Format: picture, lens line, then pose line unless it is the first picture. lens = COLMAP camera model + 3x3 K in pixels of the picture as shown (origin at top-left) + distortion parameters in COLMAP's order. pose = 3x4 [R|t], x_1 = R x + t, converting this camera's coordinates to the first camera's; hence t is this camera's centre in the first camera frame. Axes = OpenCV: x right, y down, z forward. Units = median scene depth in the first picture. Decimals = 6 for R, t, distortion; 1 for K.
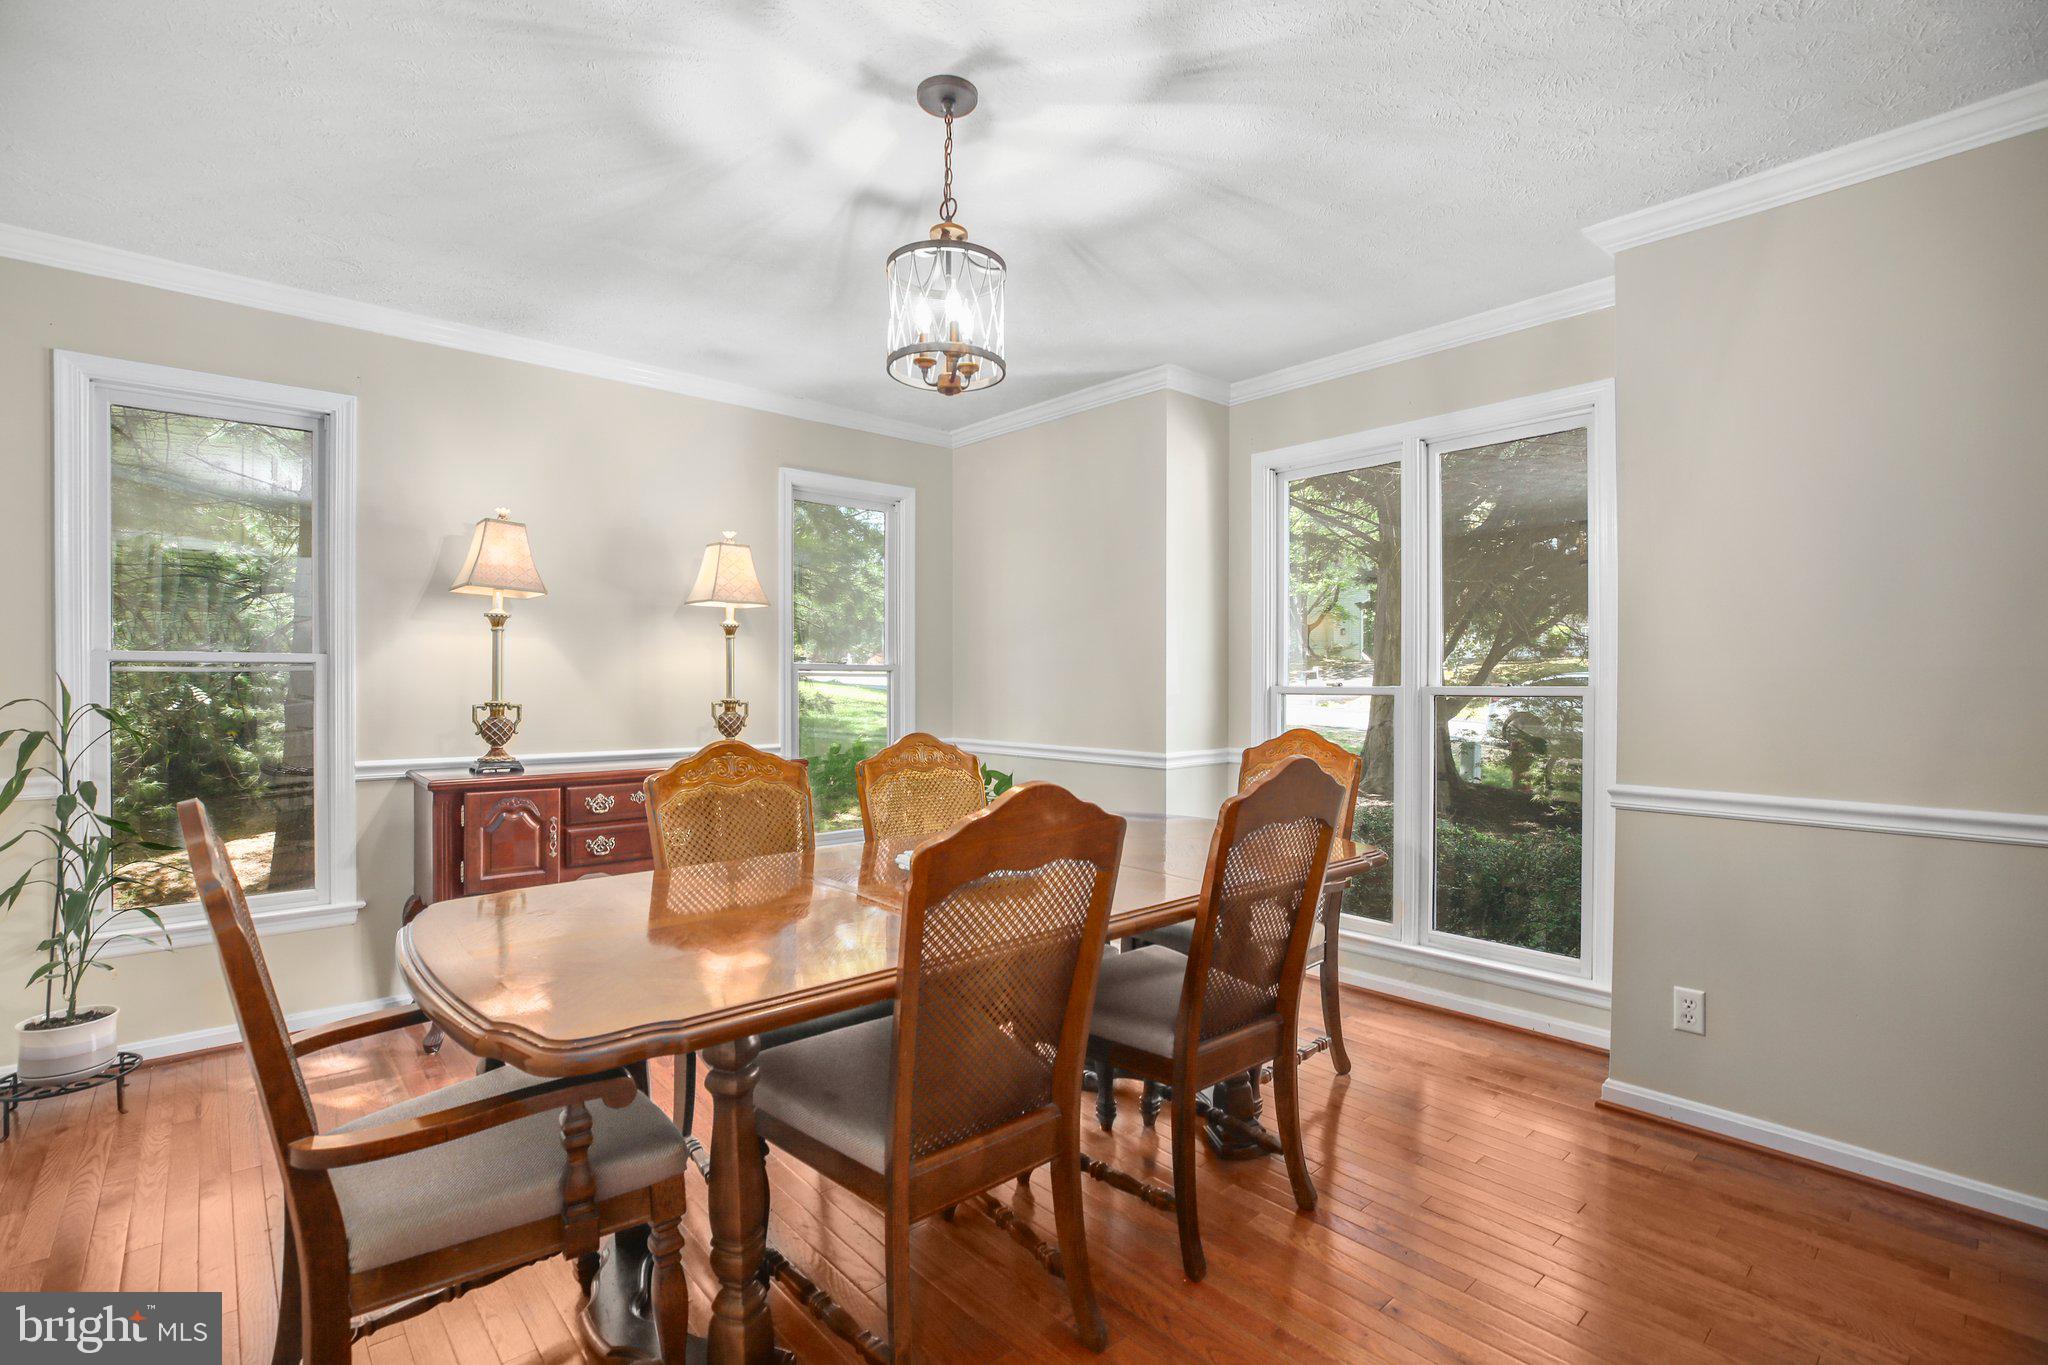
lens RADIAL K [[953.0, 0, 1021.9], [0, 953.0, 677.4], [0, 0, 1]] dist [-0.005245, 0.000477]
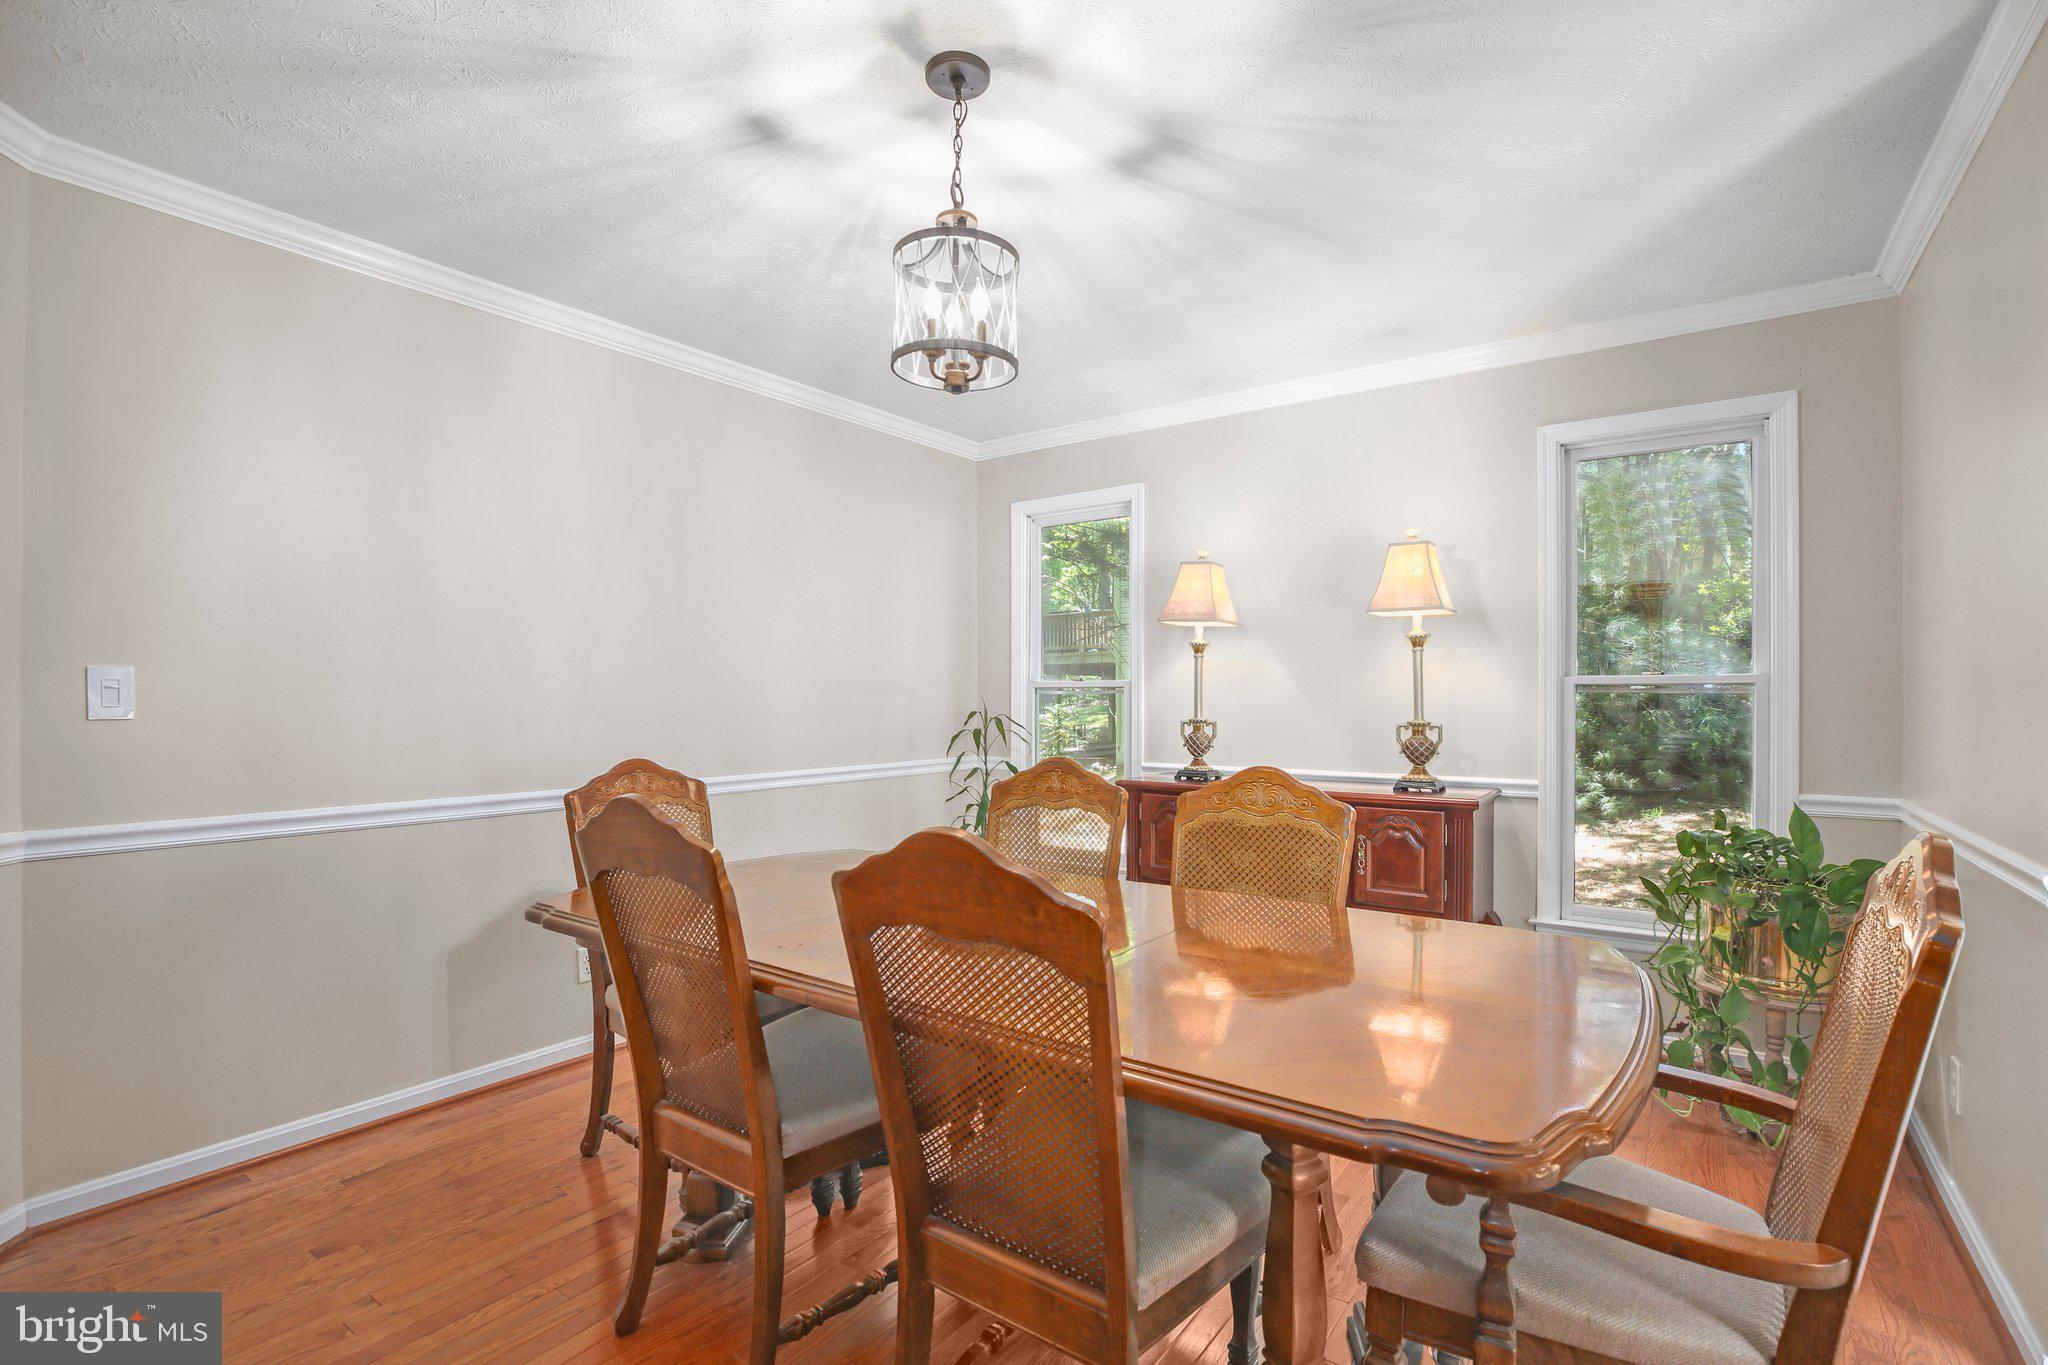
lens RADIAL K [[953.0, 0, 1011.4], [0, 953.0, 690.7], [0, 0, 1]] dist [-0.005245, 0.000477]
pose [[0.243339, -0.014063, -0.969839, 0.438726], [0.002607, 0.999901, -0.013844, 0.006315], [0.969938, 0.000840, 0.243351, 0.428403]]
